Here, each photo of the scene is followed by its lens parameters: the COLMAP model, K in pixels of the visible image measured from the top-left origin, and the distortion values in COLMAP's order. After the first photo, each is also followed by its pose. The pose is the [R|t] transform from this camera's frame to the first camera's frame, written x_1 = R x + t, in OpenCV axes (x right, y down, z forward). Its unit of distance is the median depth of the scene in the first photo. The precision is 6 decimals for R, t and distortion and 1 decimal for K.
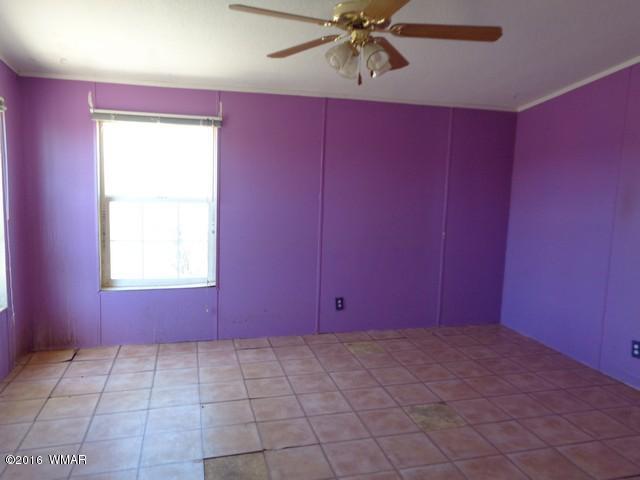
lens RADIAL K [[482.0, 0, 316.4], [0, 482.0, 240.3], [0, 0, 1]] dist [0.000585, 0.005923]
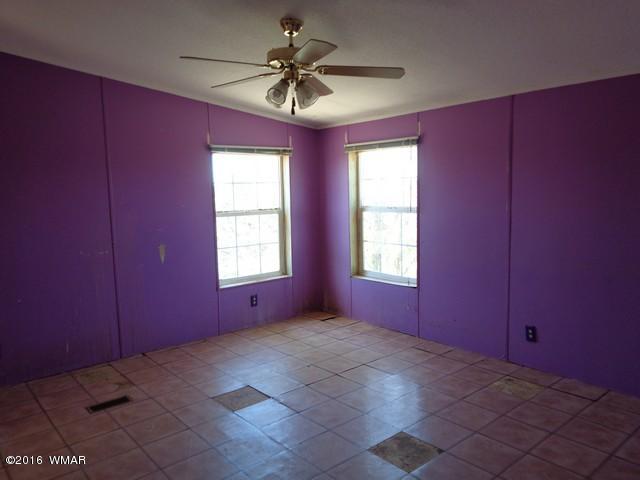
lens RADIAL K [[482.0, 0, 322.8], [0, 482.0, 239.2], [0, 0, 1]] dist [0.000585, 0.005923]
pose [[0.421716, 0.058527, -0.904837, 0.730241], [-0.076795, 0.996635, 0.028673, -0.033051], [0.903470, 0.057395, 0.424791, 0.342970]]
